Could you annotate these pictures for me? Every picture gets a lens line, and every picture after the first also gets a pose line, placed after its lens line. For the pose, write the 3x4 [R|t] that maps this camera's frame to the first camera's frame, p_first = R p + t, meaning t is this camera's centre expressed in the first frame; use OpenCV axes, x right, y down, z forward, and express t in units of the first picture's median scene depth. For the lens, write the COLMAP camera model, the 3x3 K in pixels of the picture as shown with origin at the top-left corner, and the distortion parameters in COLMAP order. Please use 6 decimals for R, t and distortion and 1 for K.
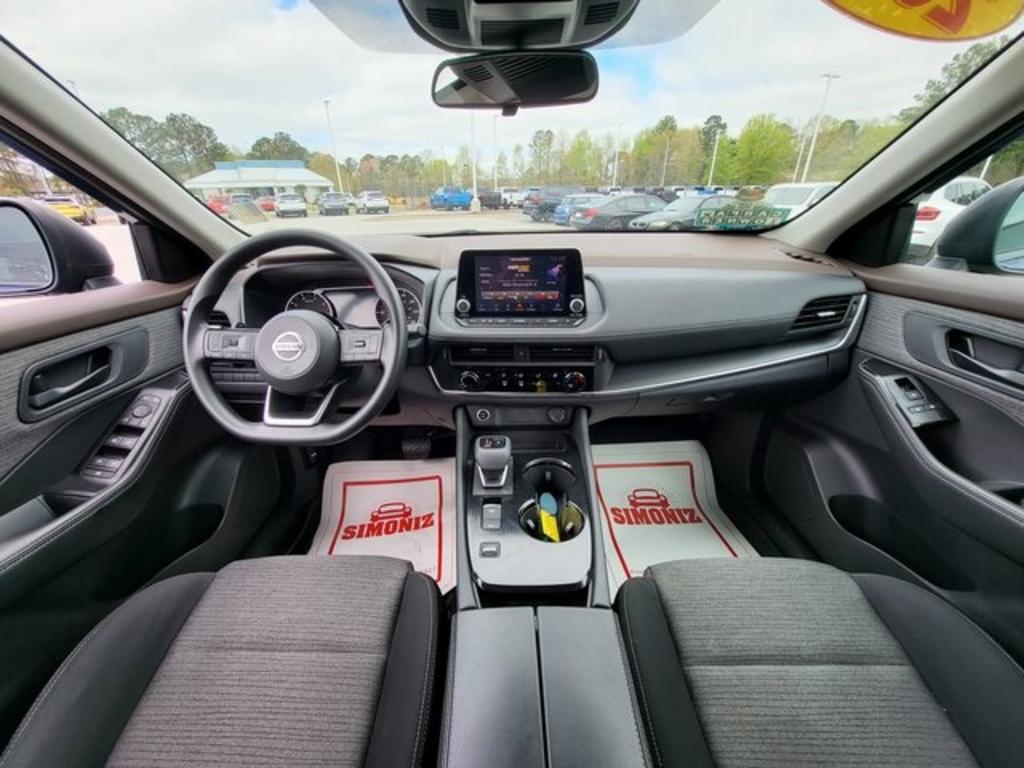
lens RADIAL K [[400.8, 0, 504.6], [0, 400.8, 390.8], [0, 0, 1]] dist [-0.016875, -0.001344]
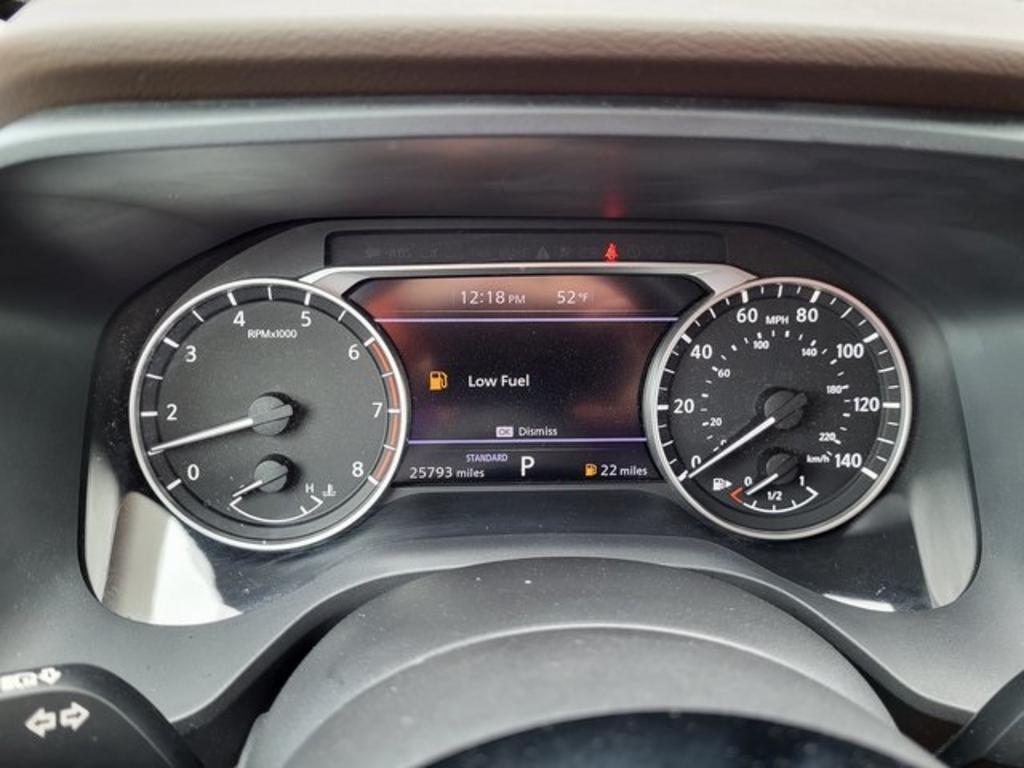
lens RADIAL K [[795.3, 0, 475.3], [0, 795.3, 385.4], [0, 0, 1]] dist [0.012095, -0.035941]
pose [[0.997294, 0.013842, 0.072200, -0.498111], [-0.013074, 0.999853, -0.011094, -0.233200], [-0.072343, 0.010120, 0.997328, 0.758639]]
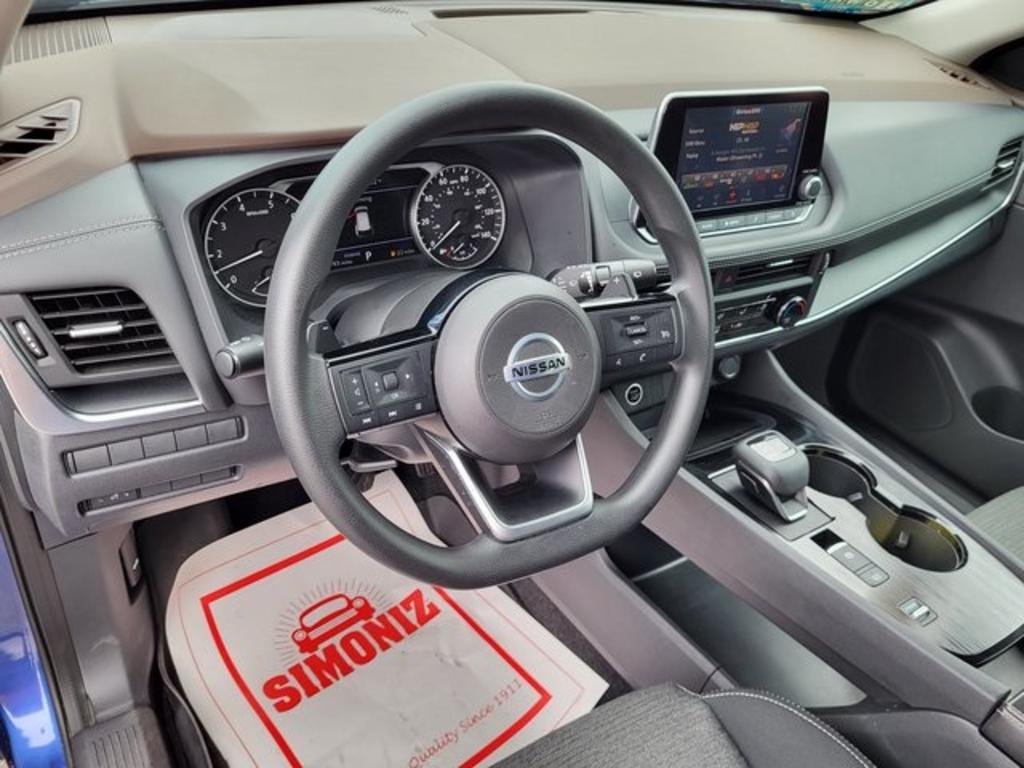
lens RADIAL K [[795.3, 0, 506.2], [0, 795.3, 388.7], [0, 0, 1]] dist [0.012095, -0.035941]
pose [[0.831143, -0.221207, 0.510165, -0.847623], [0.117790, 0.966685, 0.227256, -0.241206], [-0.543439, -0.128790, 0.829510, 0.222276]]
